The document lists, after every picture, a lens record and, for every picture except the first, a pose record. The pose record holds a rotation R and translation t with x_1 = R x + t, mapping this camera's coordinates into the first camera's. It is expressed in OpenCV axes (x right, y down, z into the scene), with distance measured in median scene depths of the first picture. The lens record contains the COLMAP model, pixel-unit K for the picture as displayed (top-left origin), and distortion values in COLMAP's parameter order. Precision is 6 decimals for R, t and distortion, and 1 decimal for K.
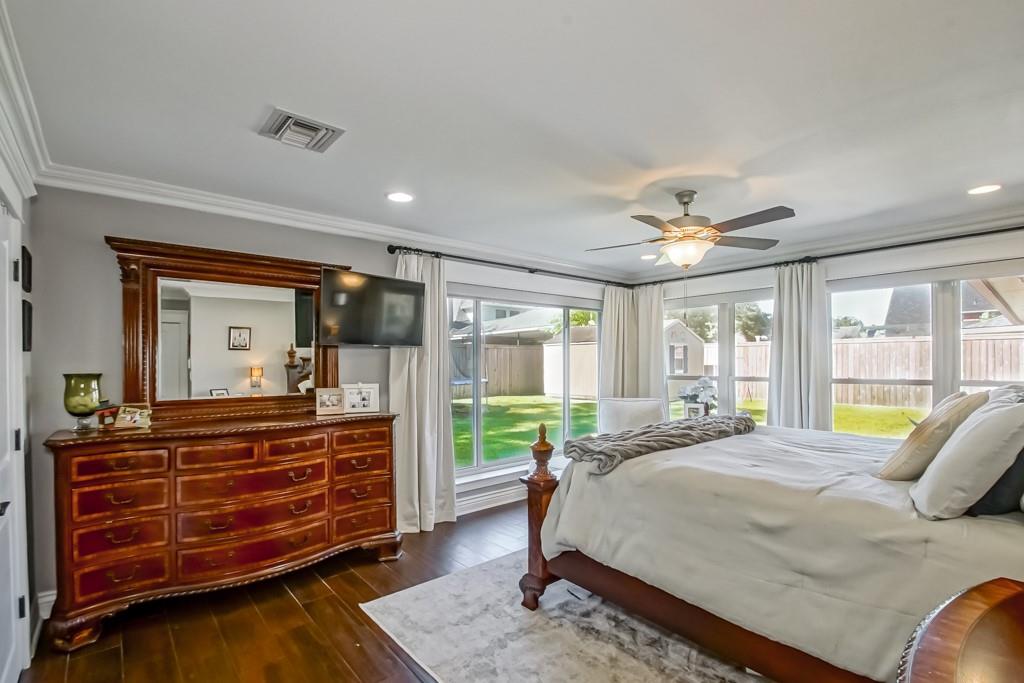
lens RADIAL K [[468.7, 0, 500.2], [0, 468.7, 356.8], [0, 0, 1]] dist [-0.004565, -0.001529]
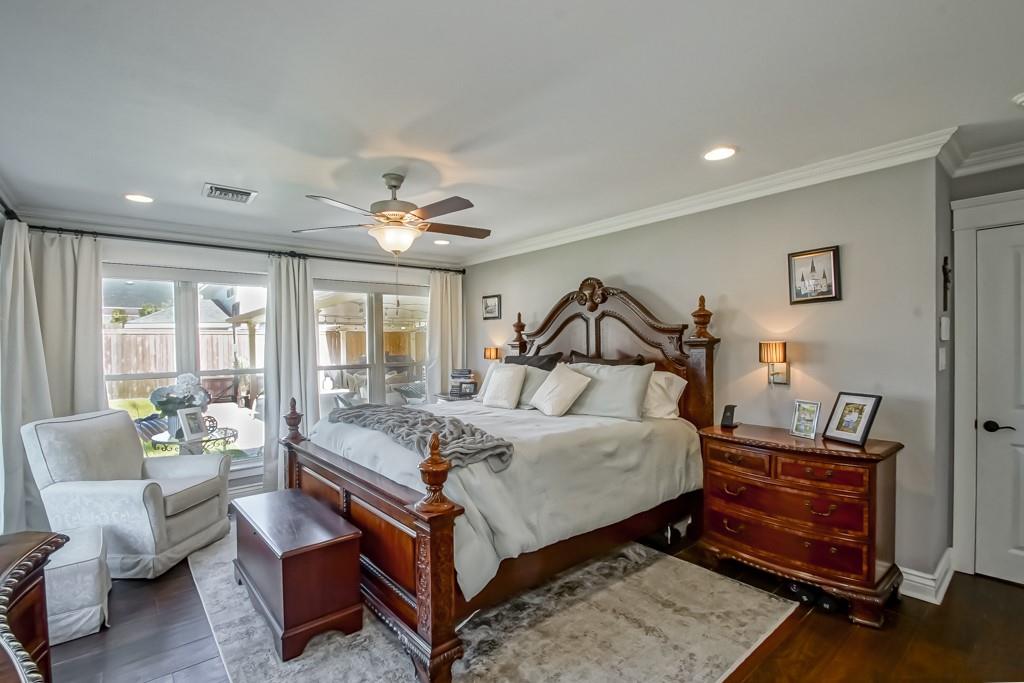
lens RADIAL K [[468.7, 0, 511.0], [0, 468.7, 347.1], [0, 0, 1]] dist [-0.004565, -0.001529]
pose [[-0.001202, 0.000908, 0.999999, -0.583062], [0.005543, 0.999984, -0.000901, 0.004805], [-0.999984, 0.005542, -0.001207, 0.777985]]
